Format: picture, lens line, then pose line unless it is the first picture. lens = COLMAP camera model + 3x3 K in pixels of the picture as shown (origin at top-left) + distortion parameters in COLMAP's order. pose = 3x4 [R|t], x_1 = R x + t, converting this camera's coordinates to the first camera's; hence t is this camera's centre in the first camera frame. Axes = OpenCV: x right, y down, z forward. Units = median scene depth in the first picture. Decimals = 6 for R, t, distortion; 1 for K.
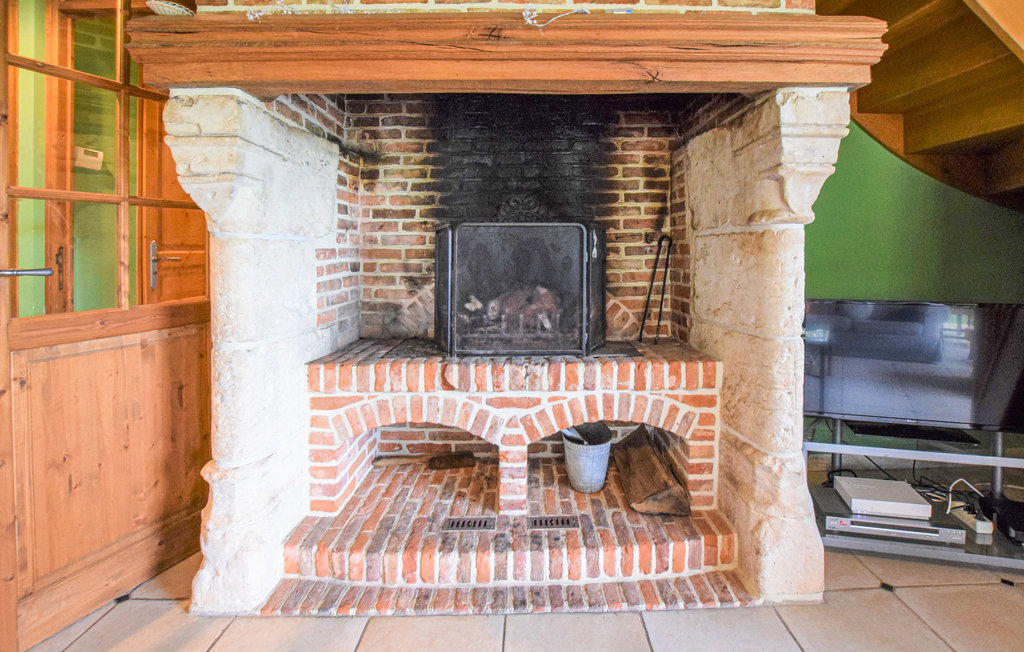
lens RADIAL K [[495.4, 0, 527.6], [0, 495.4, 252.6], [0, 0, 1]] dist [-0.034659, -0.000175]
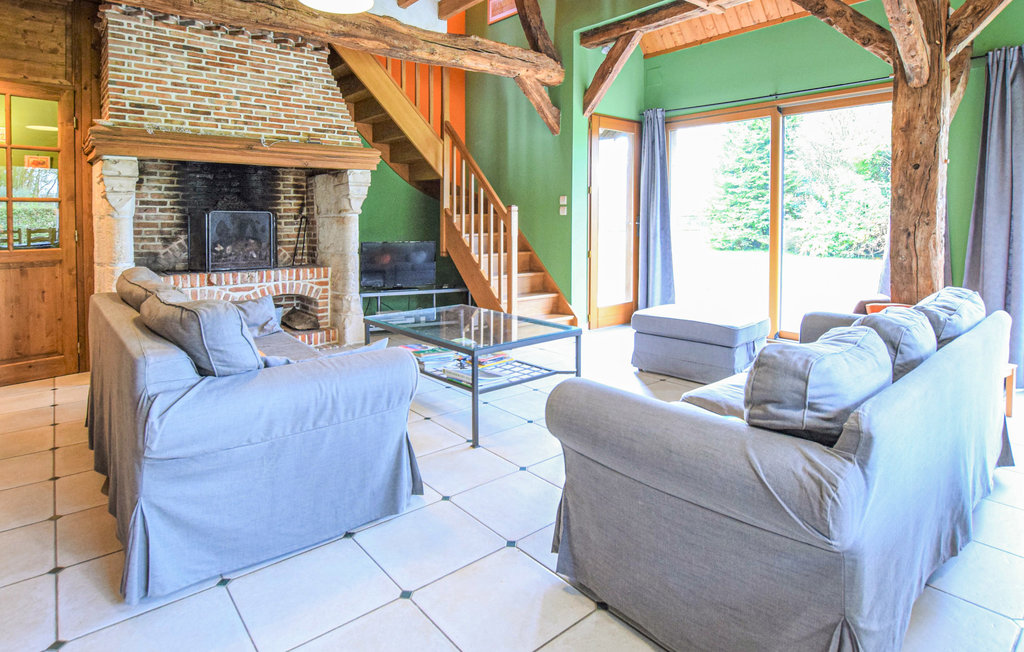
lens RADIAL K [[541.6, 0, 516.6], [0, 541.6, 240.3], [0, 0, 1]] dist [-0.020281, 0.000472]
pose [[0.764166, -0.018873, 0.644743, -0.597194], [0.001155, 0.999610, 0.027892, 0.005606], [-0.645019, -0.020569, 0.763890, -1.565092]]
